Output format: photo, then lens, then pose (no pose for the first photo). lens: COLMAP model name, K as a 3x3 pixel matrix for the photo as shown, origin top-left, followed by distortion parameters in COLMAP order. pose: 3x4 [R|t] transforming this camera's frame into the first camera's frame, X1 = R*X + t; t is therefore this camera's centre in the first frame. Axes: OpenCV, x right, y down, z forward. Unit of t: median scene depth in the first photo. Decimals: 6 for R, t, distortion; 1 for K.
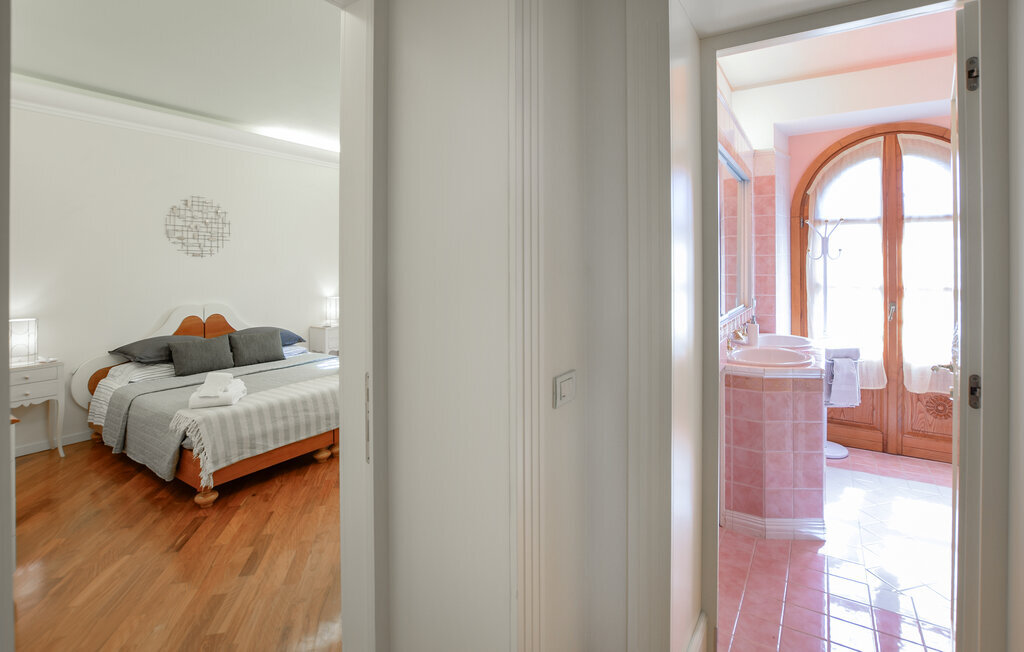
lens RADIAL K [[479.0, 0, 521.9], [0, 479.0, 267.2], [0, 0, 1]] dist [-0.028010, 0.000028]
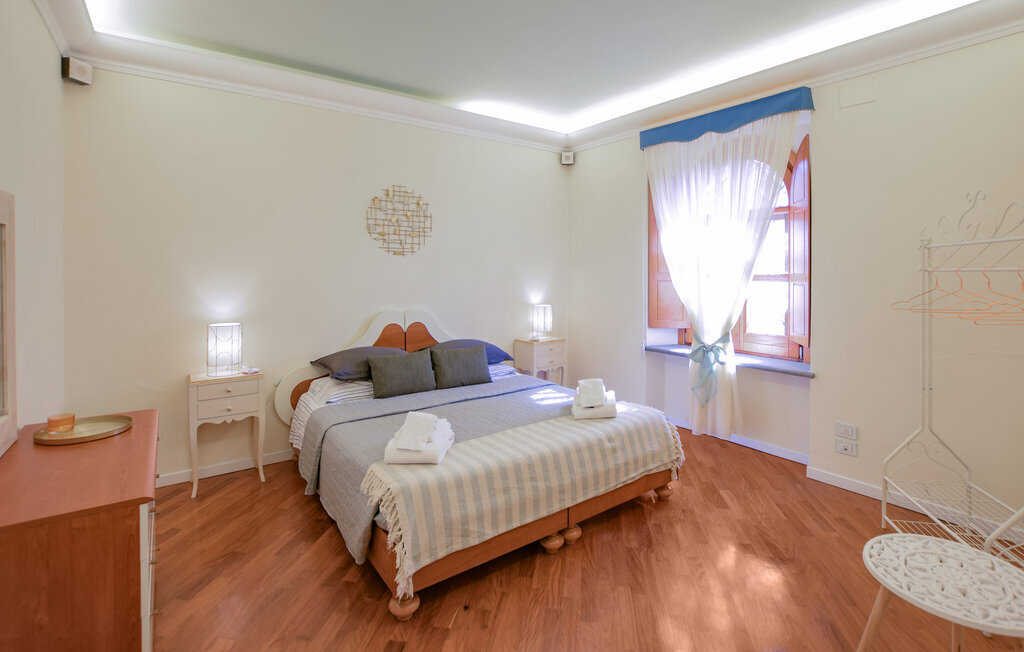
lens RADIAL K [[482.1, 0, 515.6], [0, 482.1, 280.3], [0, 0, 1]] dist [-0.029437, -0.000115]
pose [[0.932345, 0.015289, -0.361247, -0.213664], [-0.007520, 0.999709, 0.022904, 0.002465], [0.361492, -0.018638, 0.932189, 0.324910]]
